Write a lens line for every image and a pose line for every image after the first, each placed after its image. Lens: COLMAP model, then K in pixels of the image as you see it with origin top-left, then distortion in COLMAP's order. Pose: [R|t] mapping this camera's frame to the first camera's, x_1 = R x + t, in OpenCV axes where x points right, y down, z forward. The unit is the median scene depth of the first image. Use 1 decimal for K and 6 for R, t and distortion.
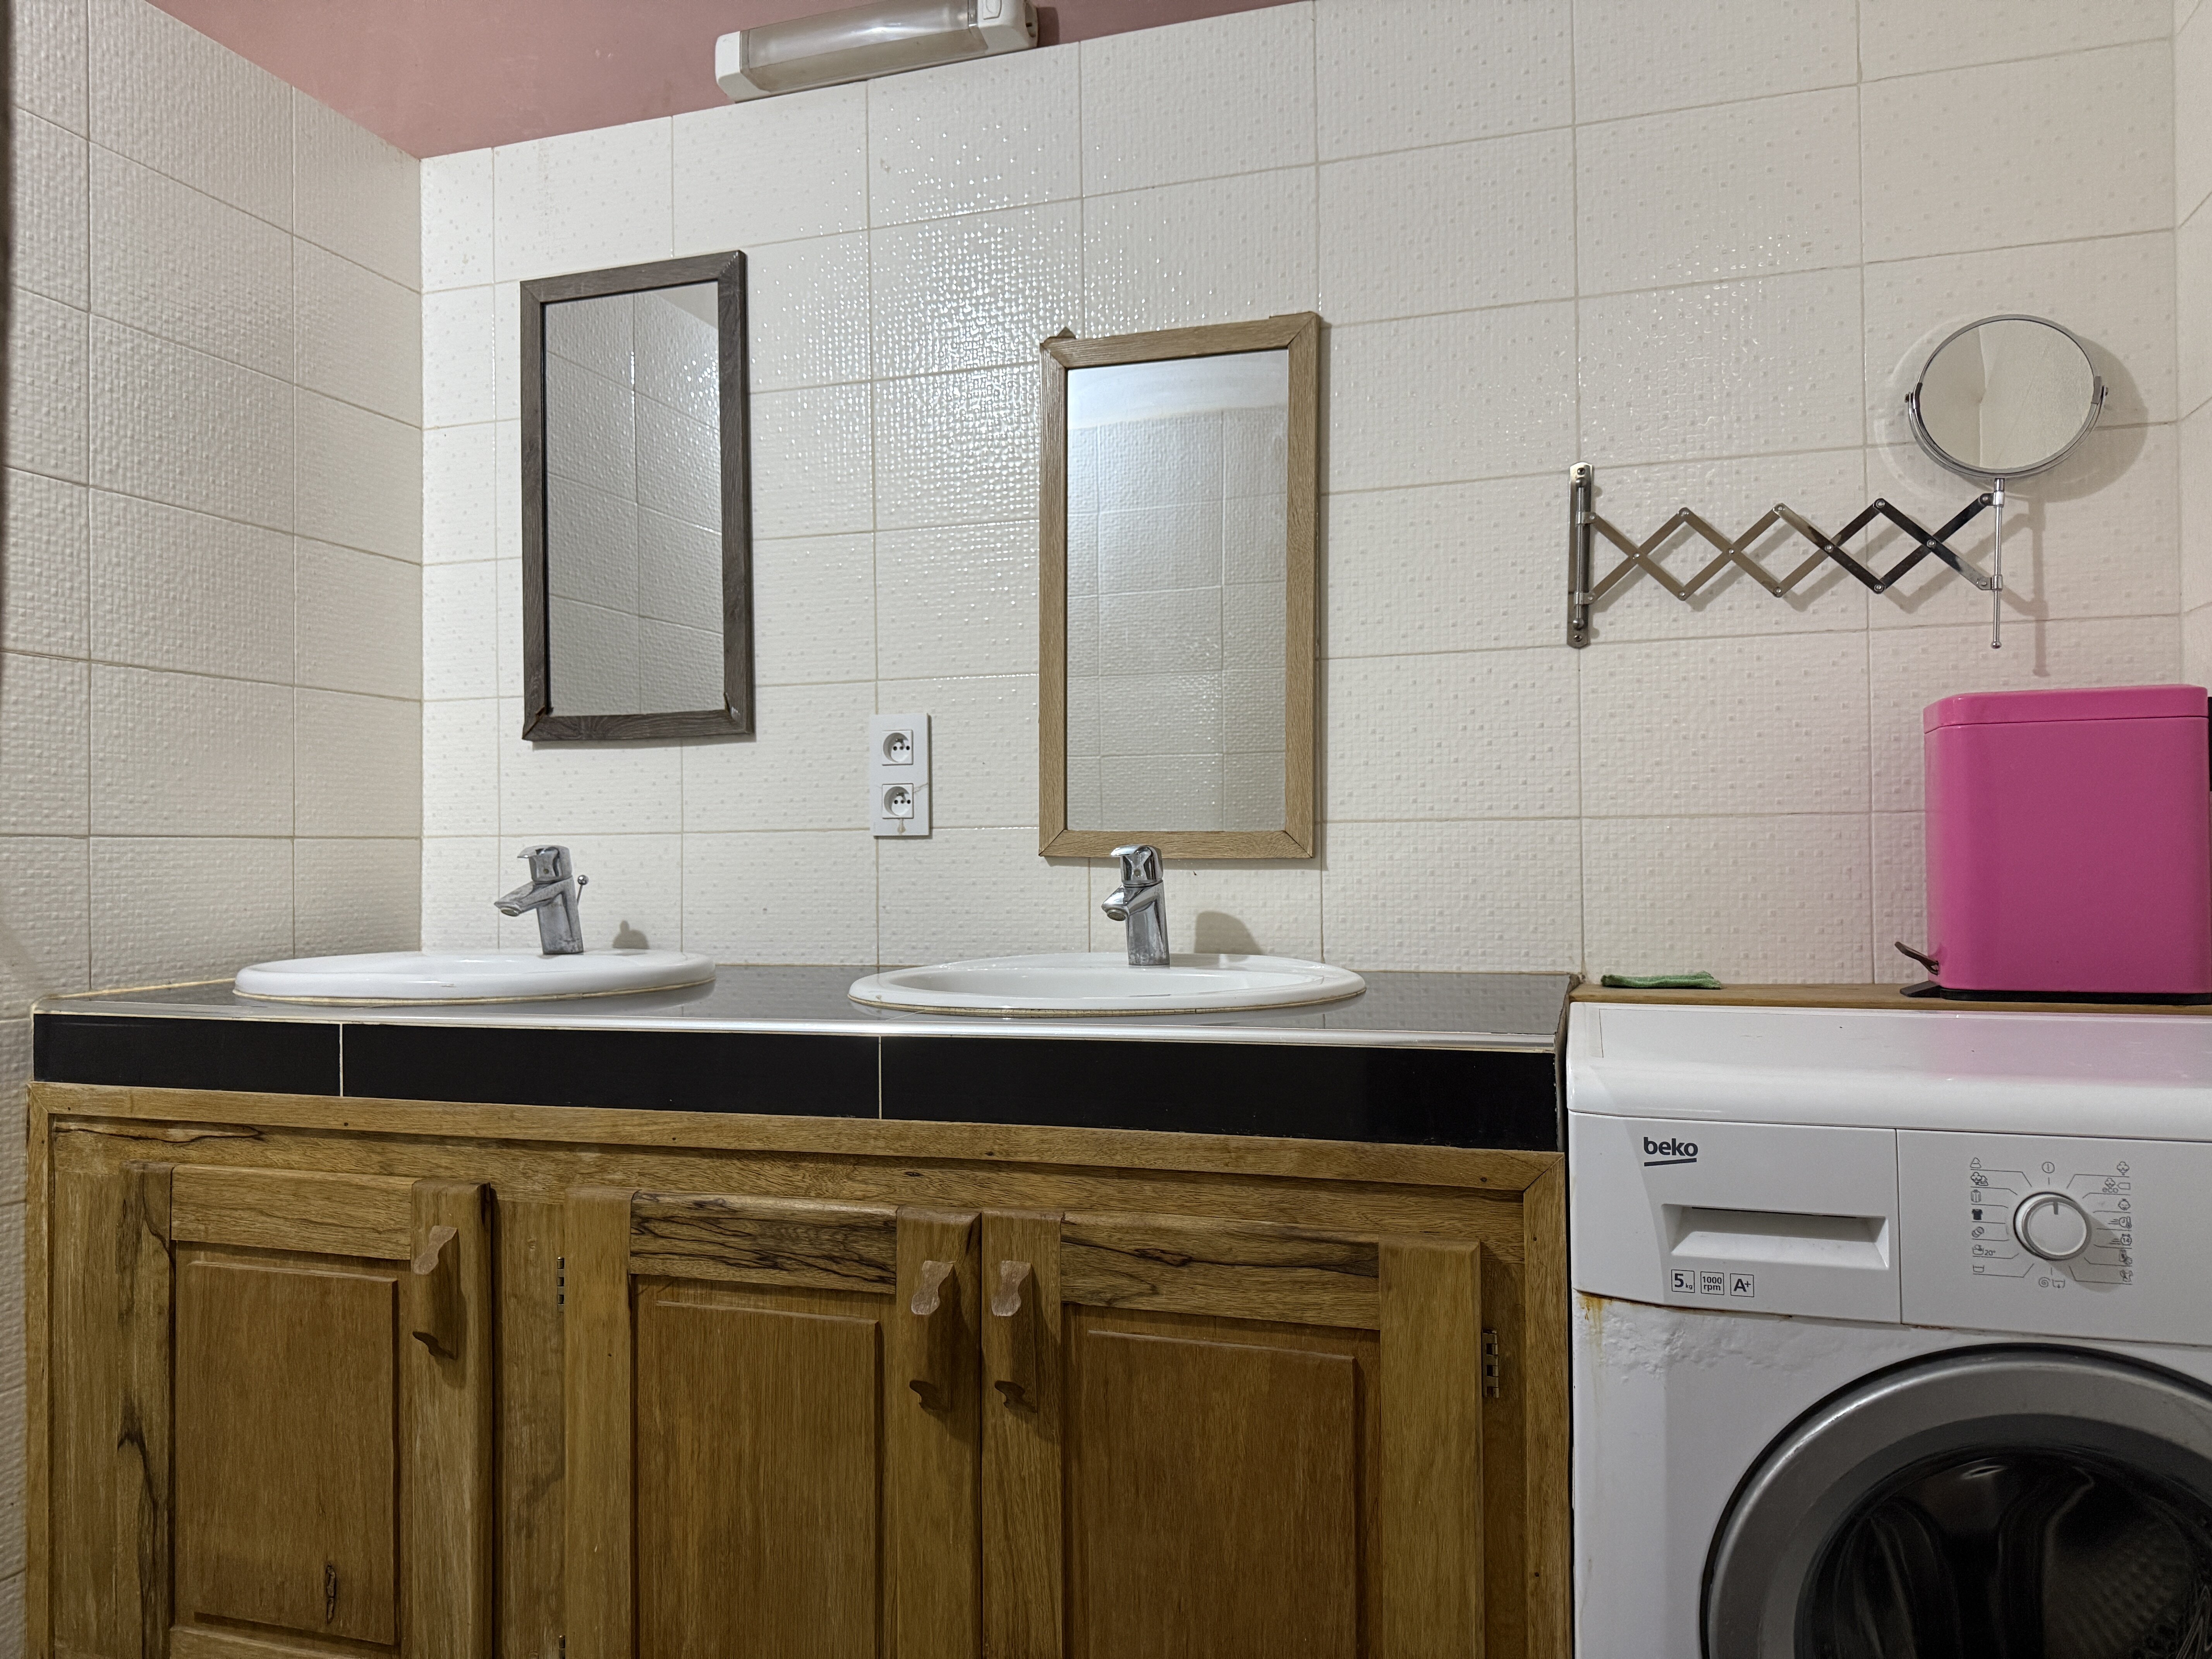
lens RADIAL K [[1572.1, 0, 1110.2], [0, 1572.1, 826.2], [0, 0, 1]] dist [0.038006, -0.049556]
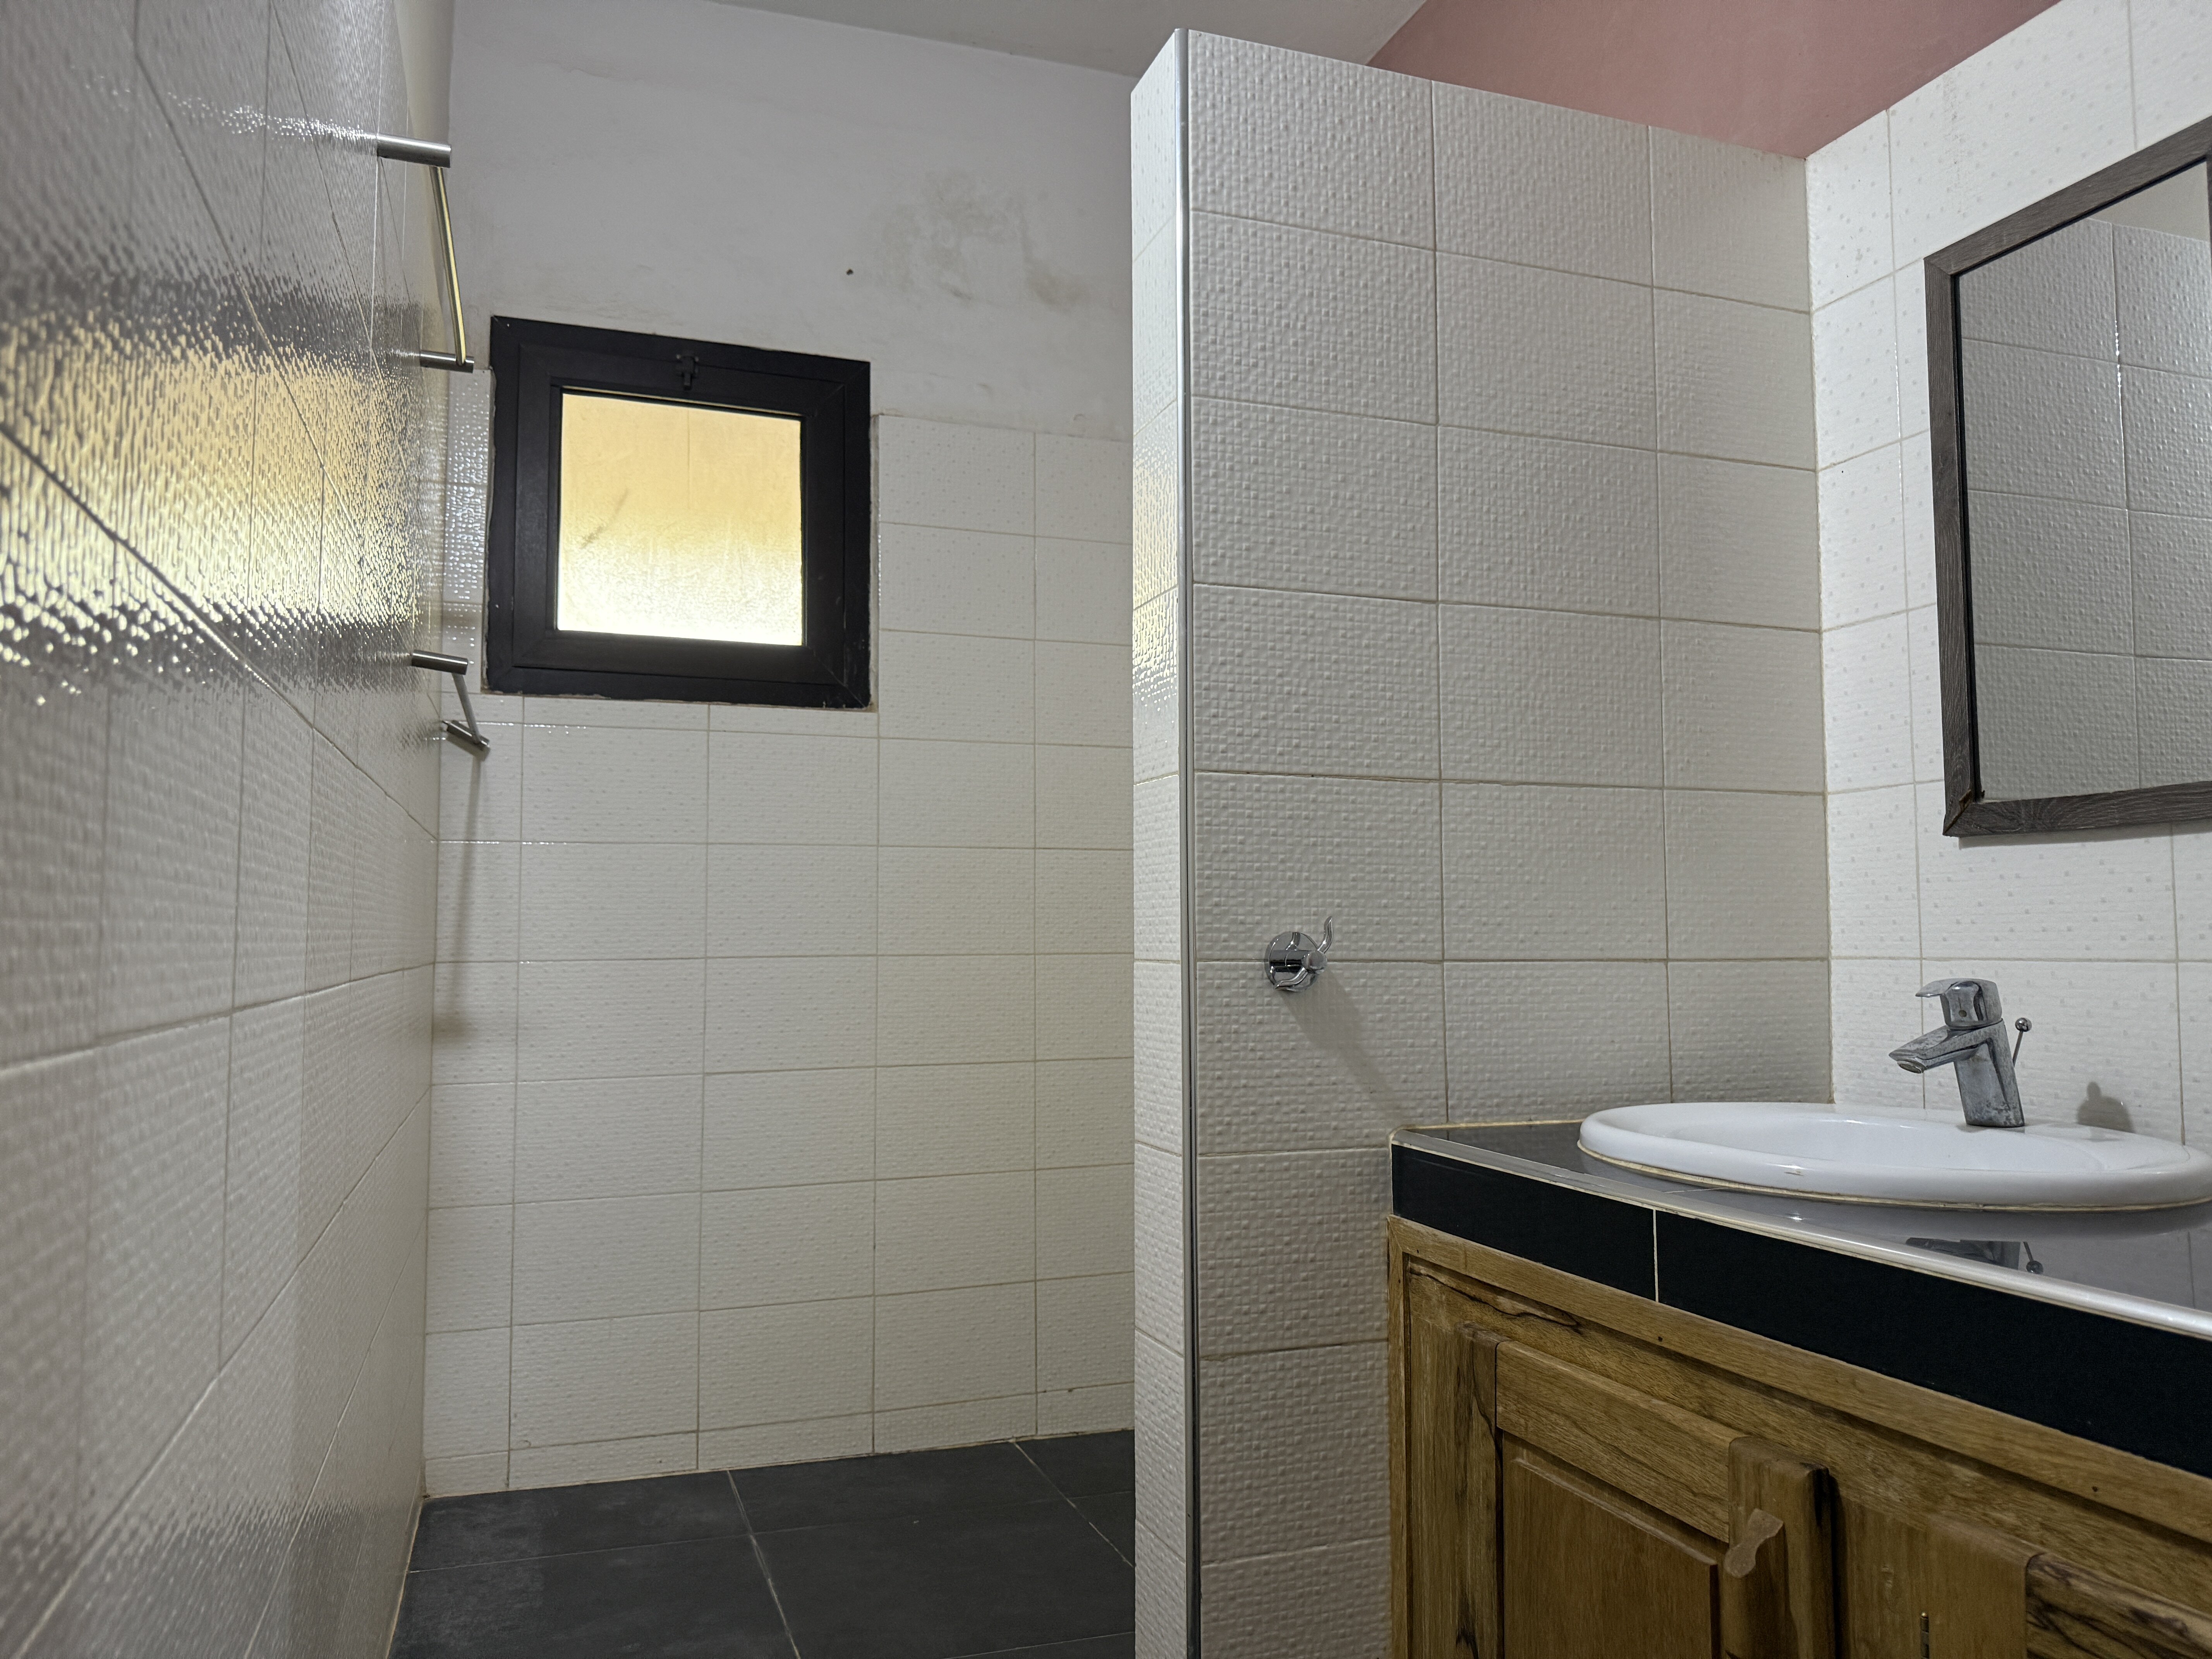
lens RADIAL K [[1572.1, 0, 1110.2], [0, 1572.1, 826.2], [0, 0, 1]] dist [0.038006, -0.049556]
pose [[0.607382, -0.047898, -0.792965, -0.006933], [0.005593, 0.998414, -0.056023, -0.023964], [0.794390, 0.029592, 0.606686, 0.270421]]
